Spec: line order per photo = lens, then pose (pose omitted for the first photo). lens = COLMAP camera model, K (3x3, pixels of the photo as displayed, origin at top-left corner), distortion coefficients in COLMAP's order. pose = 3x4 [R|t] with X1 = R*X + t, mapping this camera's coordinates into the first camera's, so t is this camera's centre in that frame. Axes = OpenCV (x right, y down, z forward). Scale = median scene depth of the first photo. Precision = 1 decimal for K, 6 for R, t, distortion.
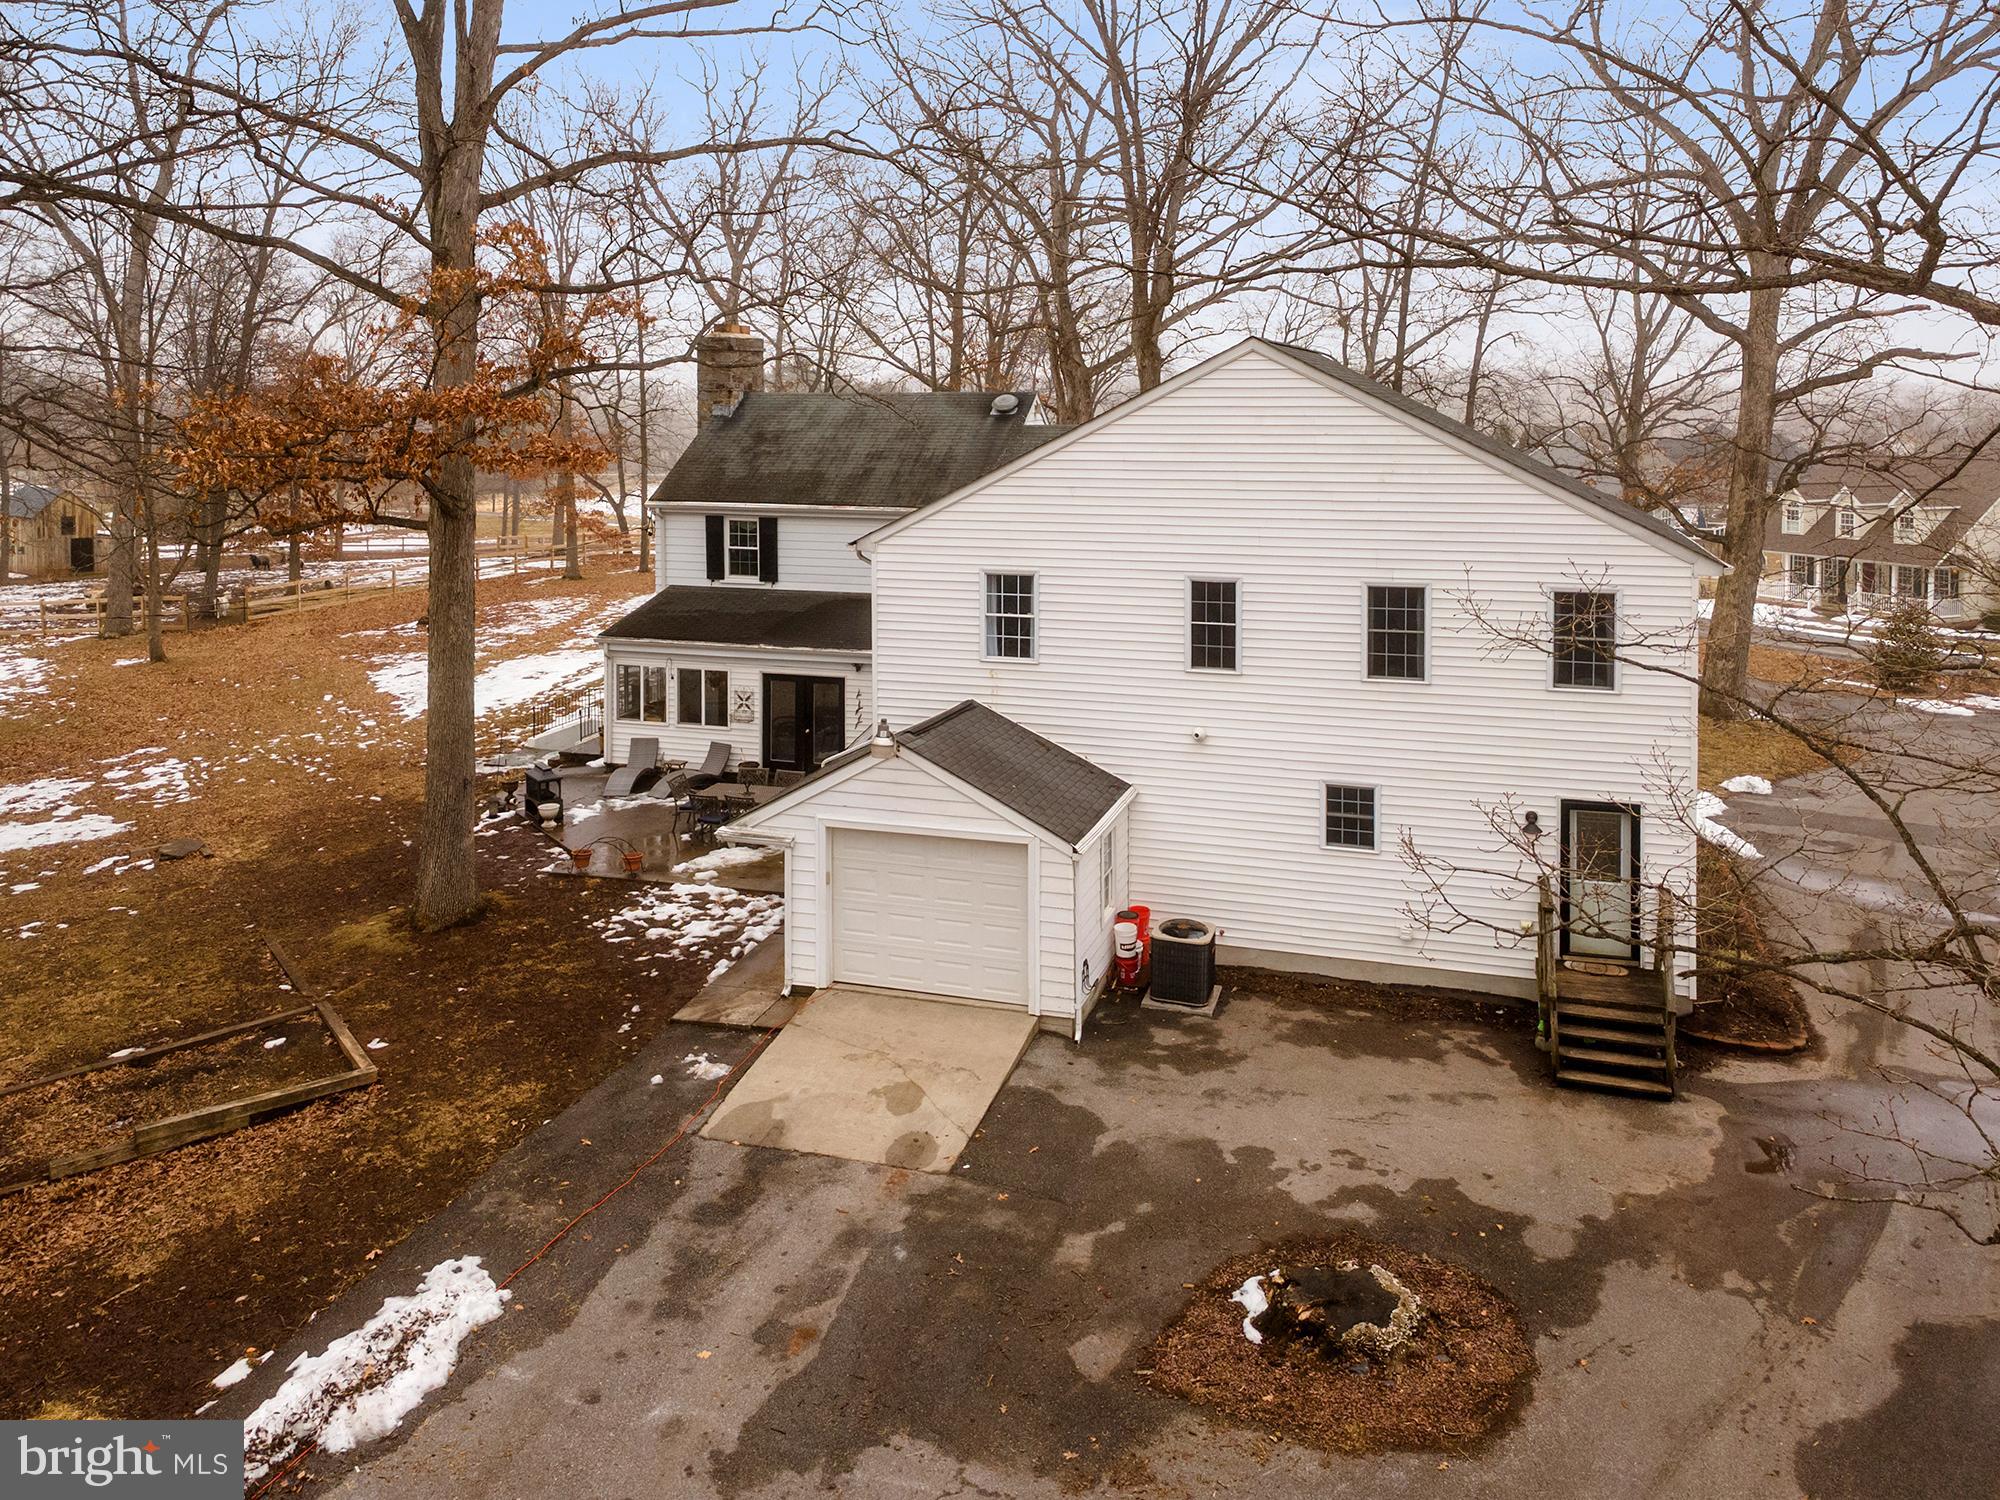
lens RADIAL K [[1457.0, 0, 1000.0], [0, 1457.0, 750.0], [0, 0, 1]] dist [0.042423, 0.001275]
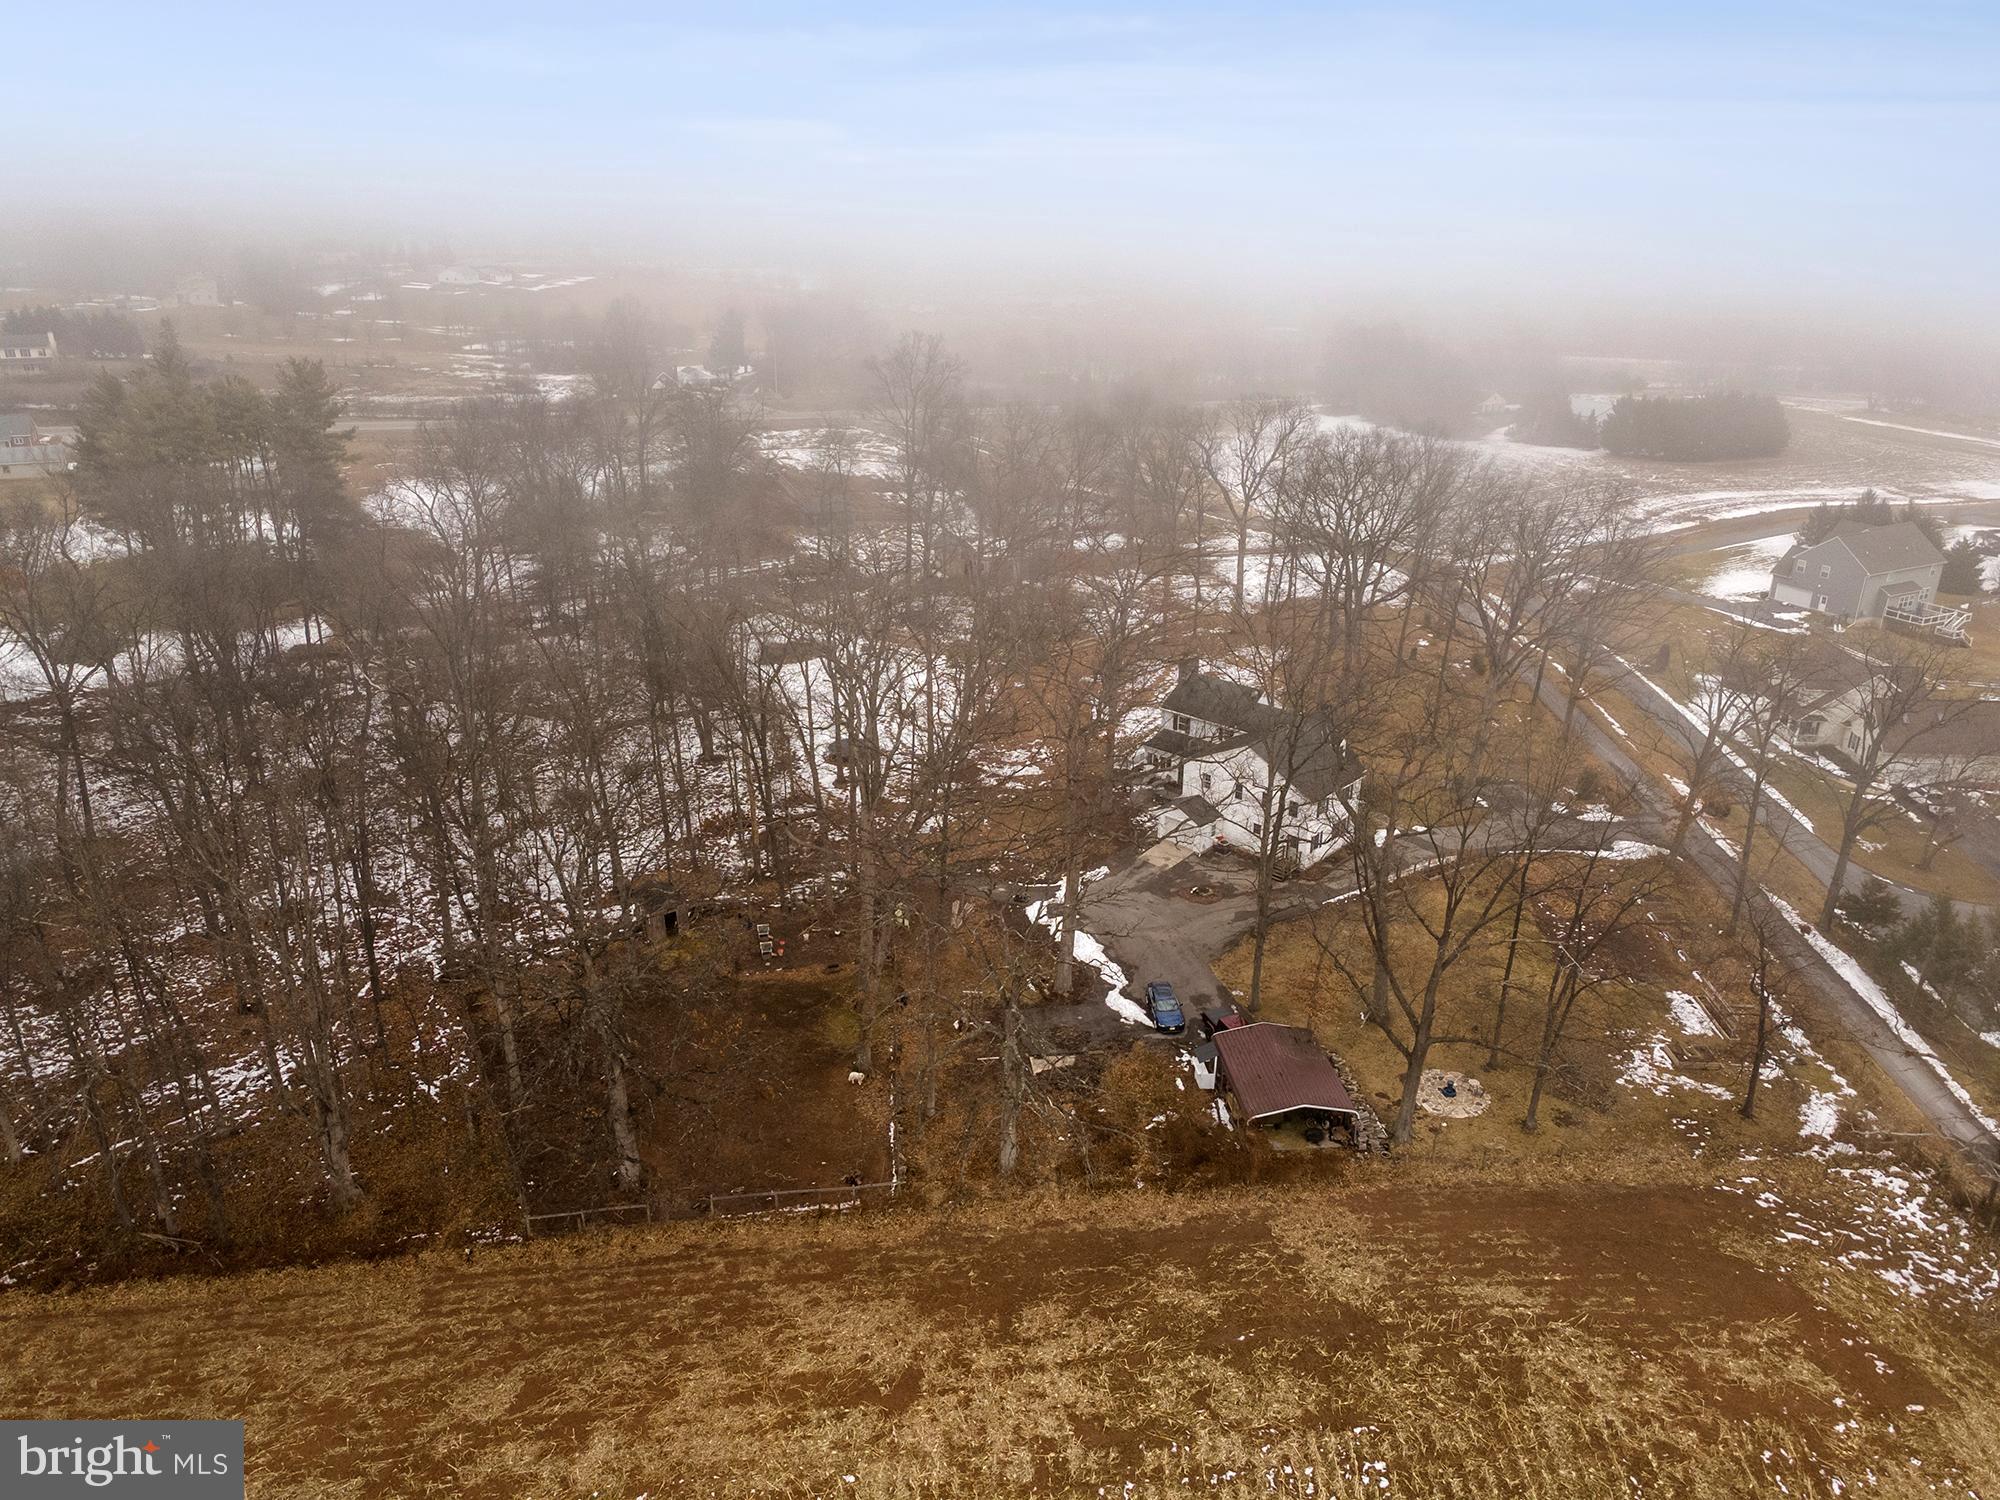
lens RADIAL K [[1457.0, 0, 1000.0], [0, 1457.0, 750.0], [0, 0, 1]] dist [0.042423, 0.001275]
pose [[0.909065, 0.174993, -0.378124, 0.965013], [-0.112444, 0.976892, 0.181767, -0.793429], [0.401195, -0.122720, 0.907735, -3.059629]]
